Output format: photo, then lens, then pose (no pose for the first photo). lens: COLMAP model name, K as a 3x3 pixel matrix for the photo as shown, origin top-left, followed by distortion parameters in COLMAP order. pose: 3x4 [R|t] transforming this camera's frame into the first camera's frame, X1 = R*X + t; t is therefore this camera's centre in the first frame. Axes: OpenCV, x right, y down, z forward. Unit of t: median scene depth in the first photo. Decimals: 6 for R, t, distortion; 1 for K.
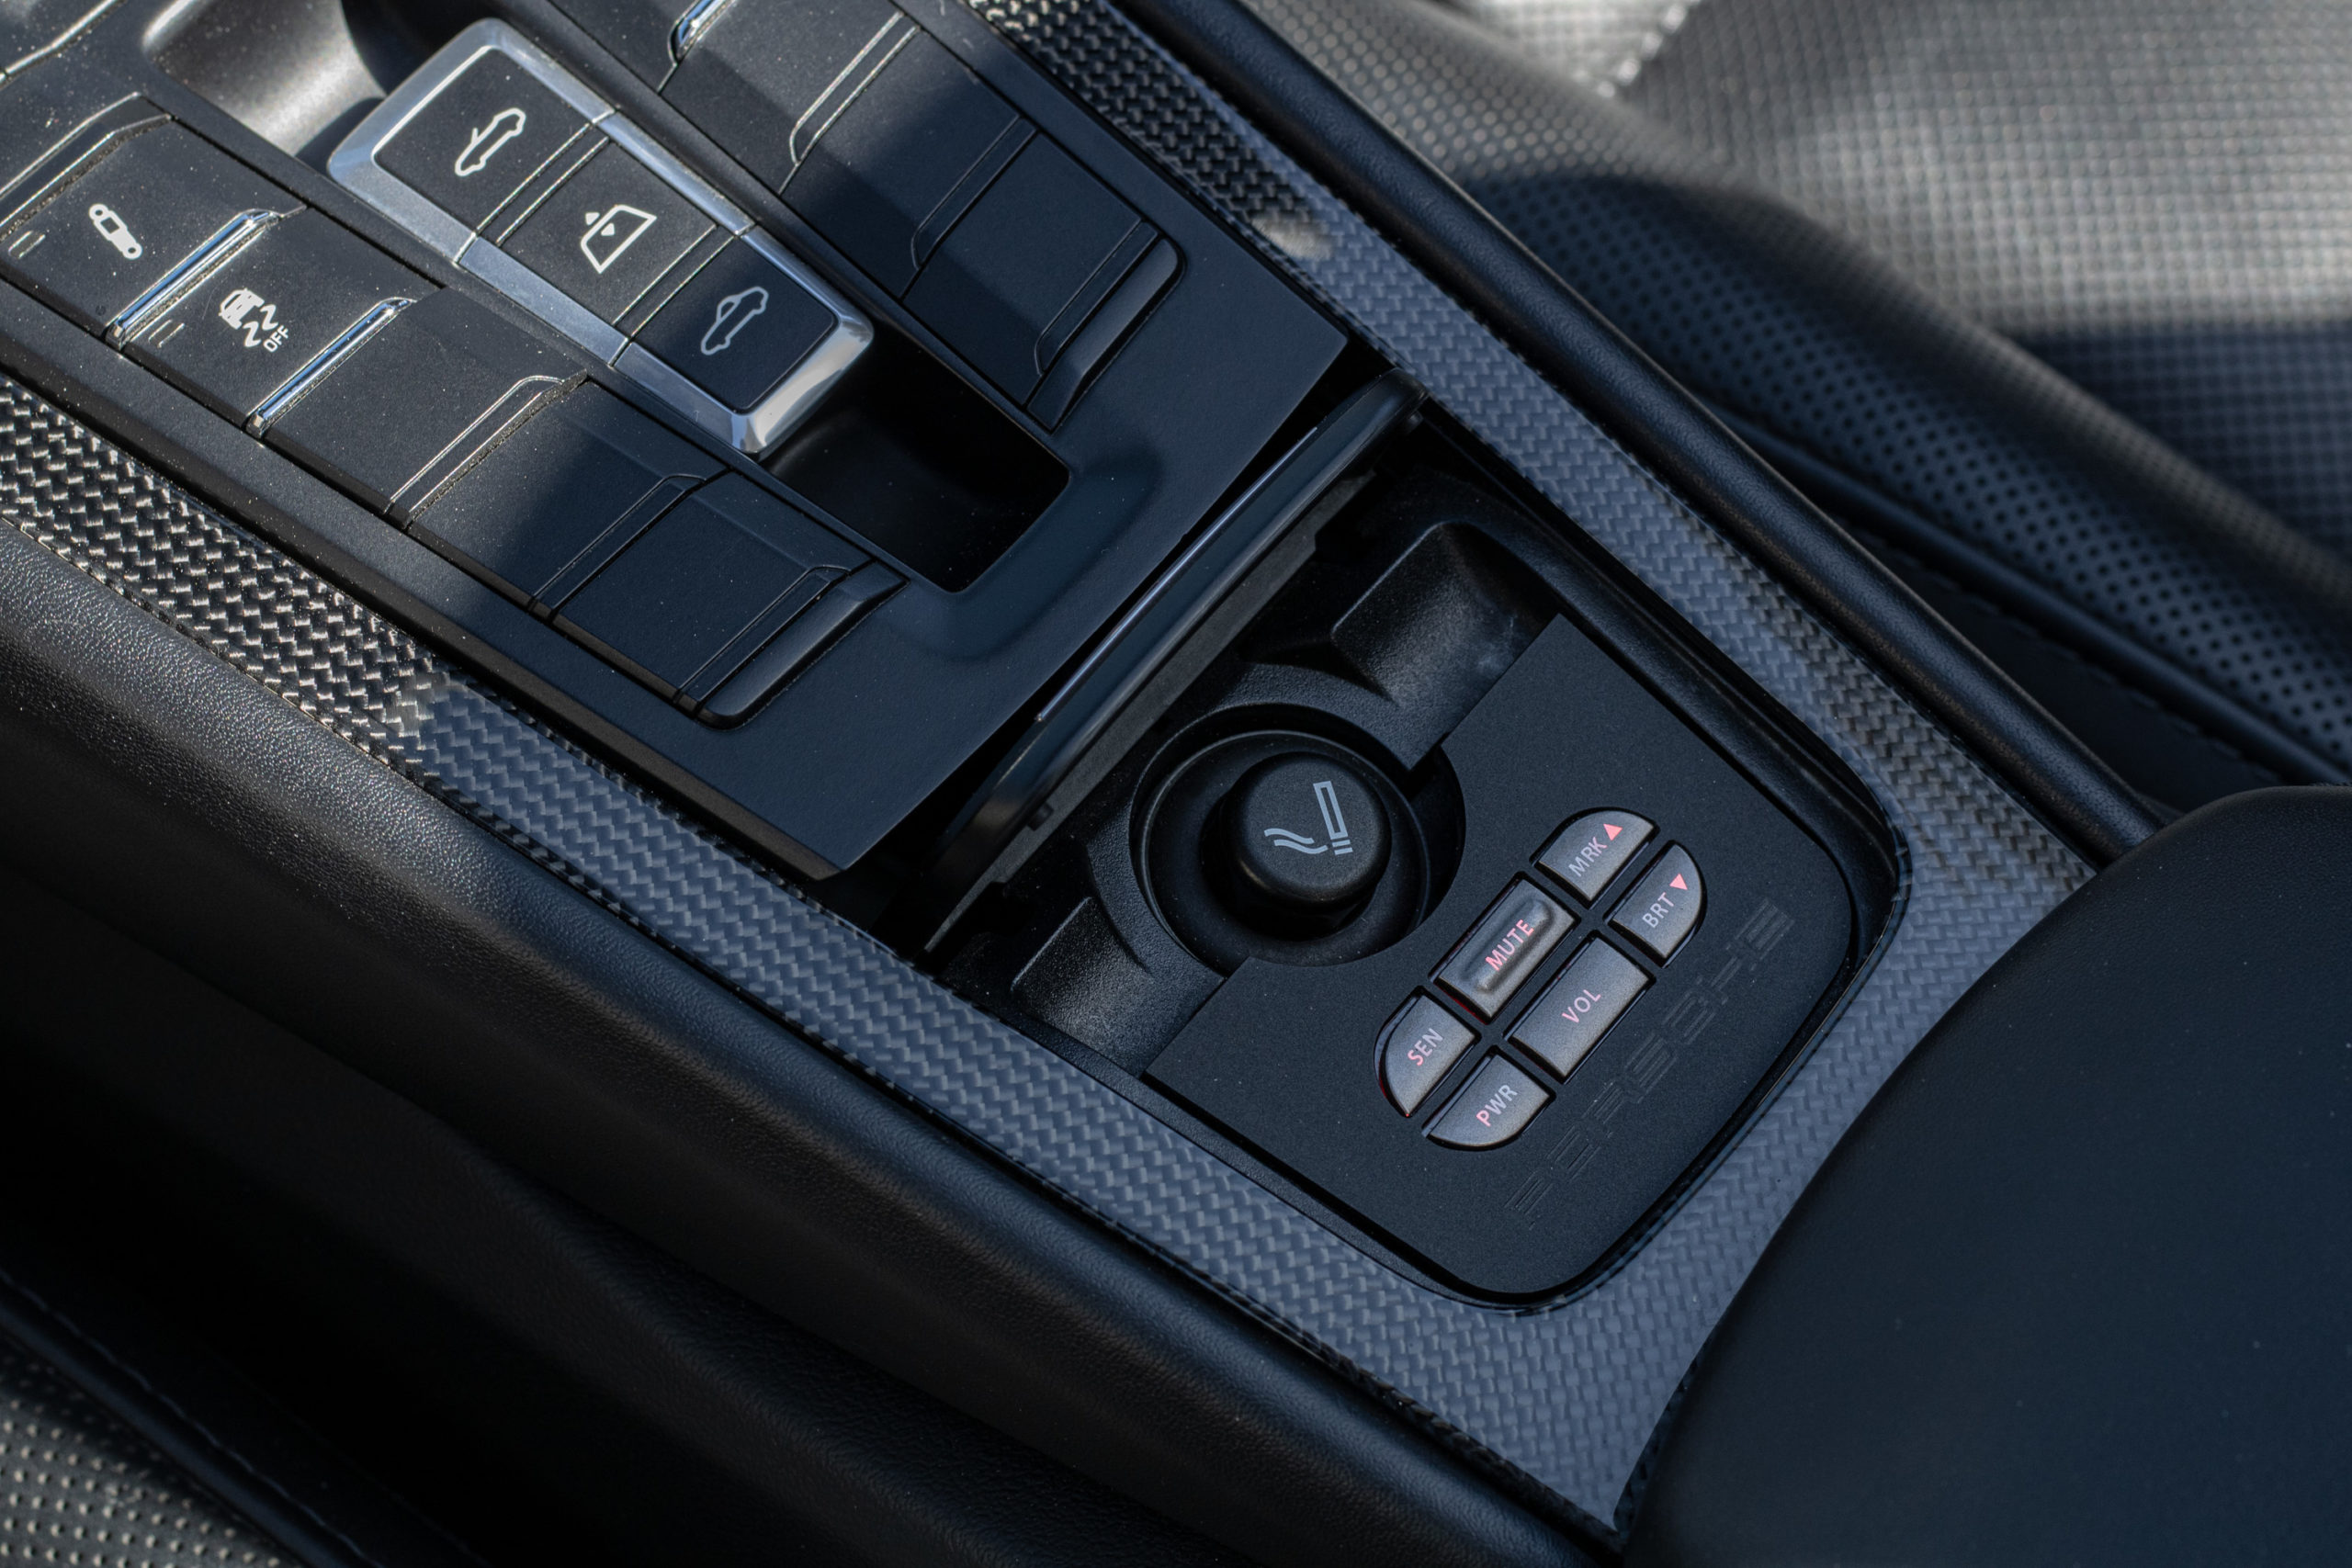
lens RADIAL K [[5563.5, 0, 1176.0], [0, 5563.5, 784.0], [0, 0, 1]] dist [-0.005915, 0.215698]
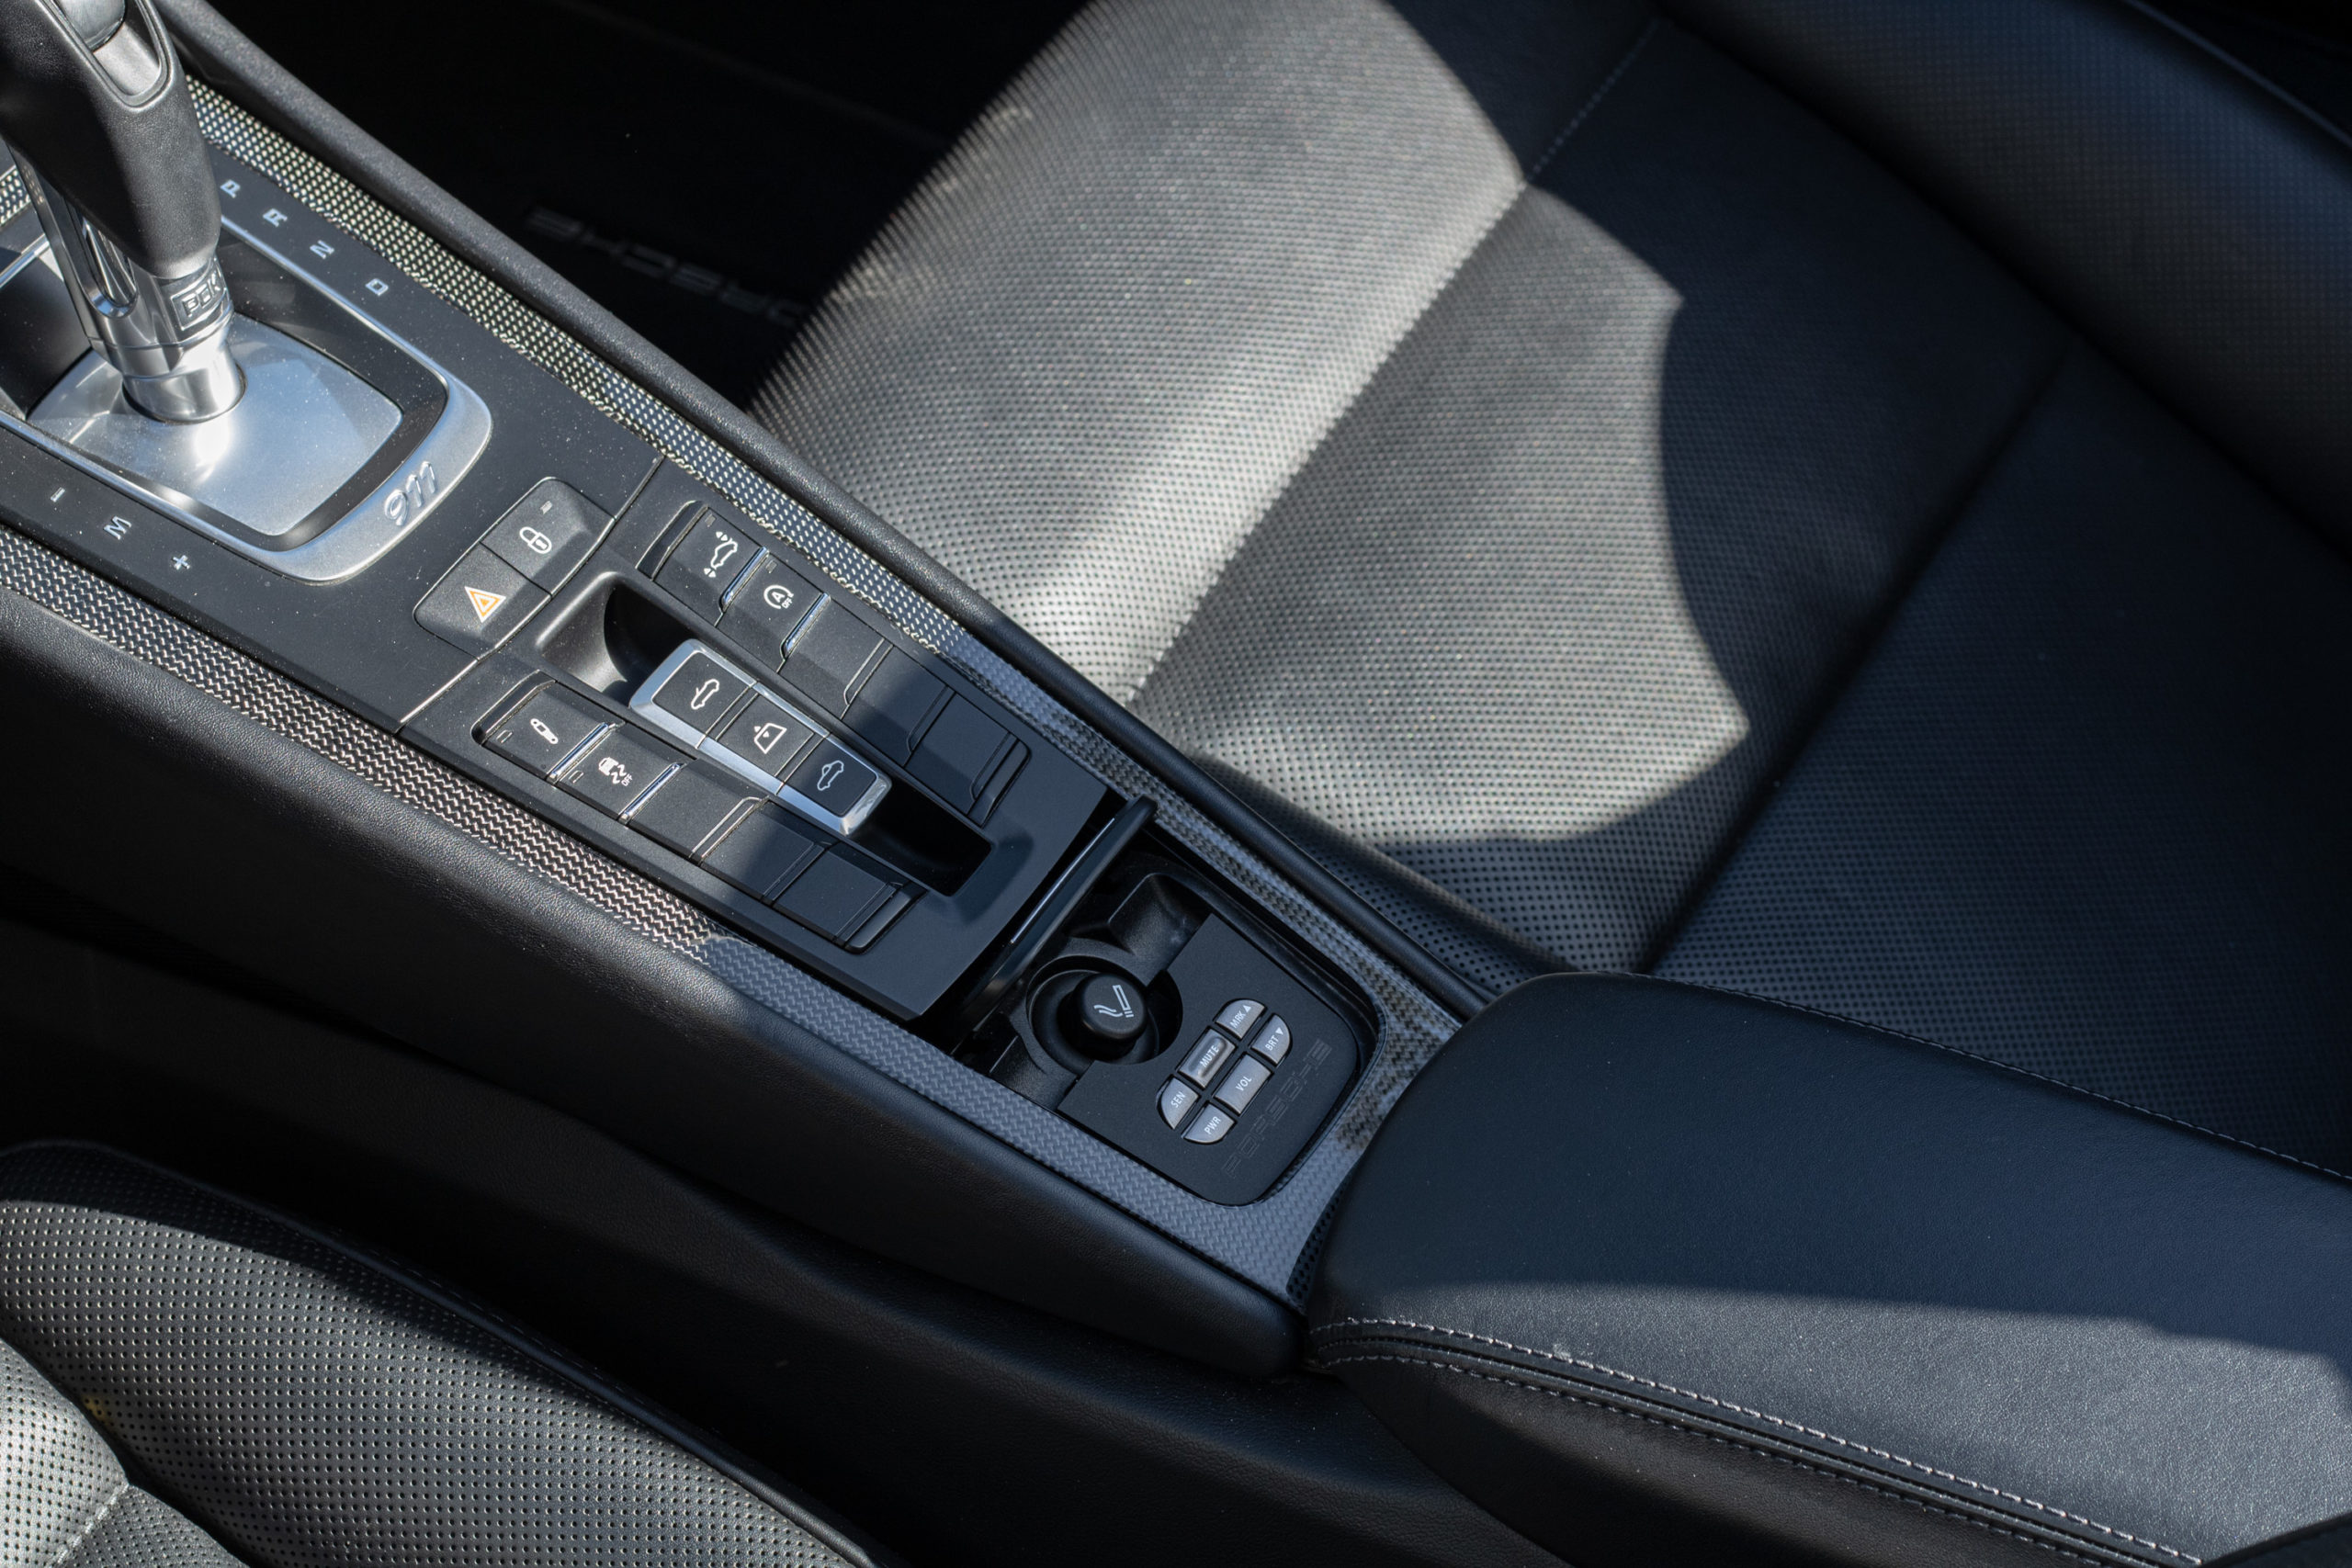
lens RADIAL K [[5563.5, 0, 1176.0], [0, 5563.5, 784.0], [0, 0, 1]] dist [-0.005915, 0.215698]
pose [[0.970931, 0.001265, 0.239354, -0.463058], [0.039899, 0.985140, -0.167055, 0.281402], [-0.236009, 0.171749, 0.956453, -1.064050]]
